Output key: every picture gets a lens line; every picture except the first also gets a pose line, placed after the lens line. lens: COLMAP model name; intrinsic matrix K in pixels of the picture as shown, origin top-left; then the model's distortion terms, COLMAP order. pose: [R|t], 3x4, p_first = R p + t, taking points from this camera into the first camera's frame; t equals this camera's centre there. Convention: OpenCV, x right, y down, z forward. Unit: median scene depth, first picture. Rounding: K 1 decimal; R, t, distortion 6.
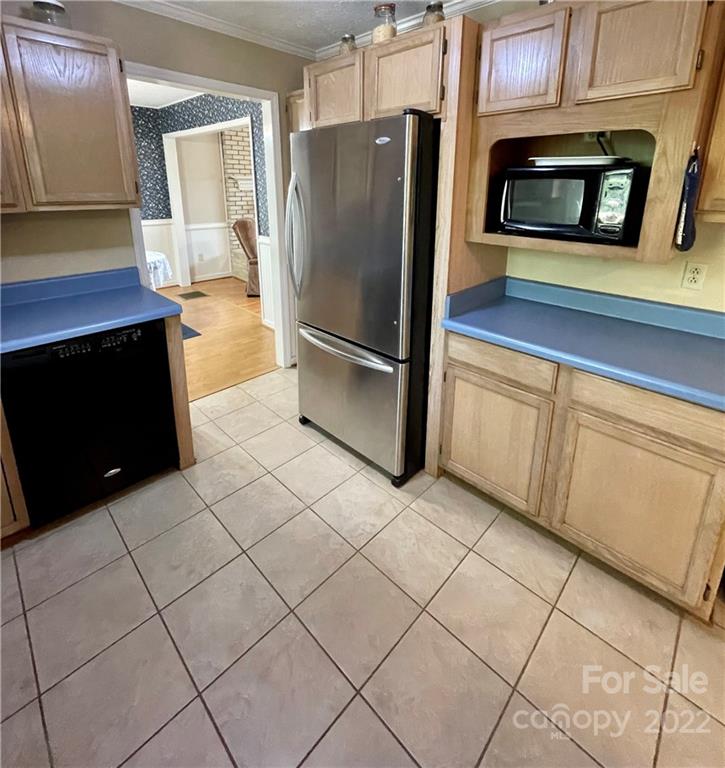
lens RADIAL K [[393.0, 0, 362.0], [0, 393.0, 284.8], [0, 0, 1]] dist [-0.005509, -0.000769]
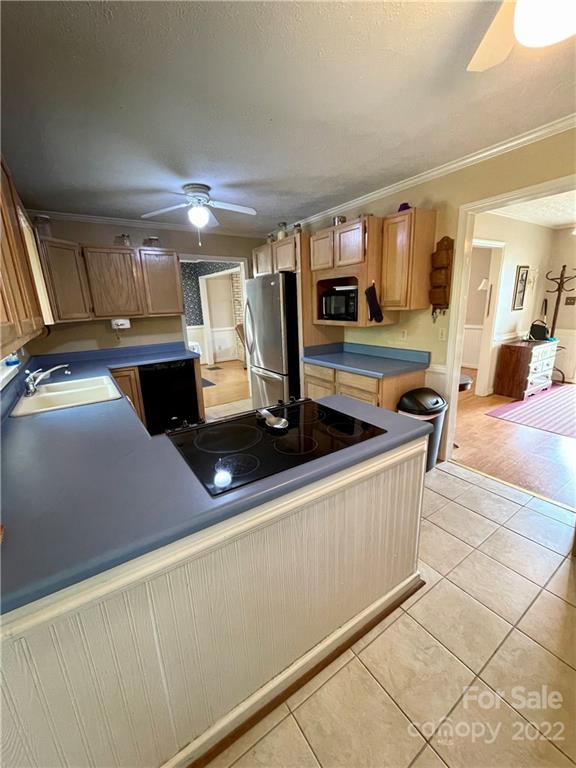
lens RADIAL K [[312.4, 0, 289.4], [0, 312.4, 384.1], [0, 0, 1]] dist [-0.005121, -0.000472]
pose [[0.979733, 0.010557, -0.200029, 0.491403], [-0.008654, 0.999909, 0.010383, 0.222118], [0.200121, -0.008441, 0.979735, -0.821355]]
